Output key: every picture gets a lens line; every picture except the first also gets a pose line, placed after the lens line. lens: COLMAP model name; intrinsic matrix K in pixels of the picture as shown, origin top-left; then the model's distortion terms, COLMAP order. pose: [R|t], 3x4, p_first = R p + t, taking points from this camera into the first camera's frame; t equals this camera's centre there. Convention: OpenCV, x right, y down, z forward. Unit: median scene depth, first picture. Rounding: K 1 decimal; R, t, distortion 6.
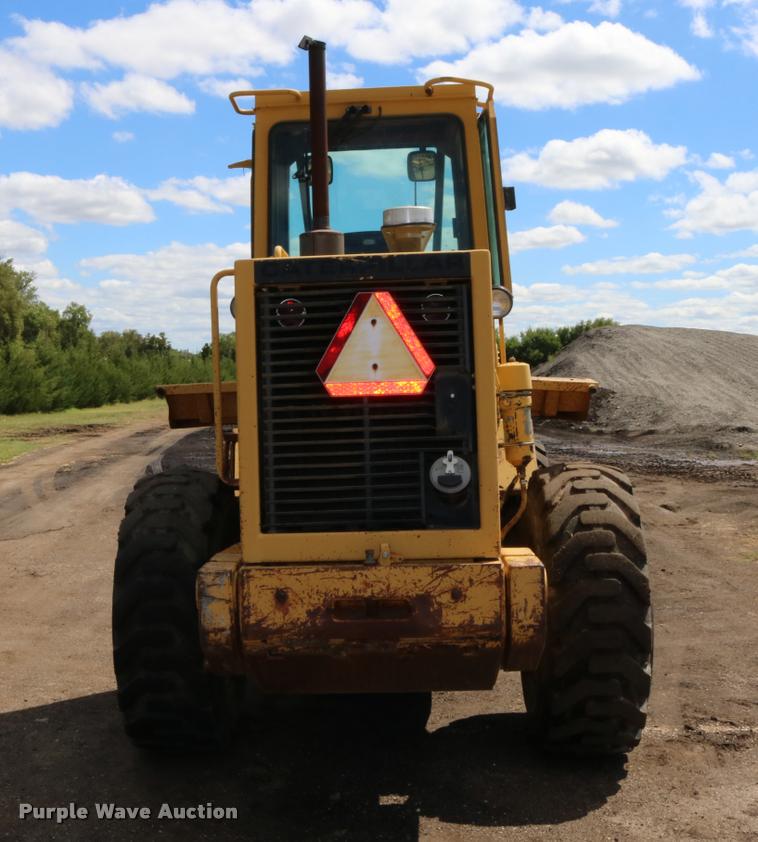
lens RADIAL K [[1151.5, 0, 379.0], [0, 1151.5, 421.0], [0, 0, 1]] dist [-0.130522, -0.000716]
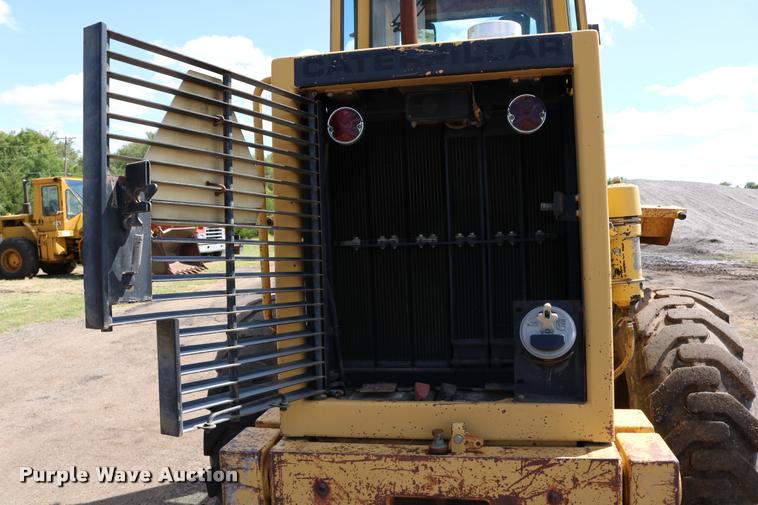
lens RADIAL K [[626.1, 0, 379.0], [0, 626.1, 252.5], [0, 0, 1]] dist [-0.166773, 0.137829]
pose [[0.984045, -0.005550, -0.177832, 0.023818], [0.010084, 0.999646, 0.024604, -0.013772], [0.177632, -0.026005, 0.983753, 0.535640]]
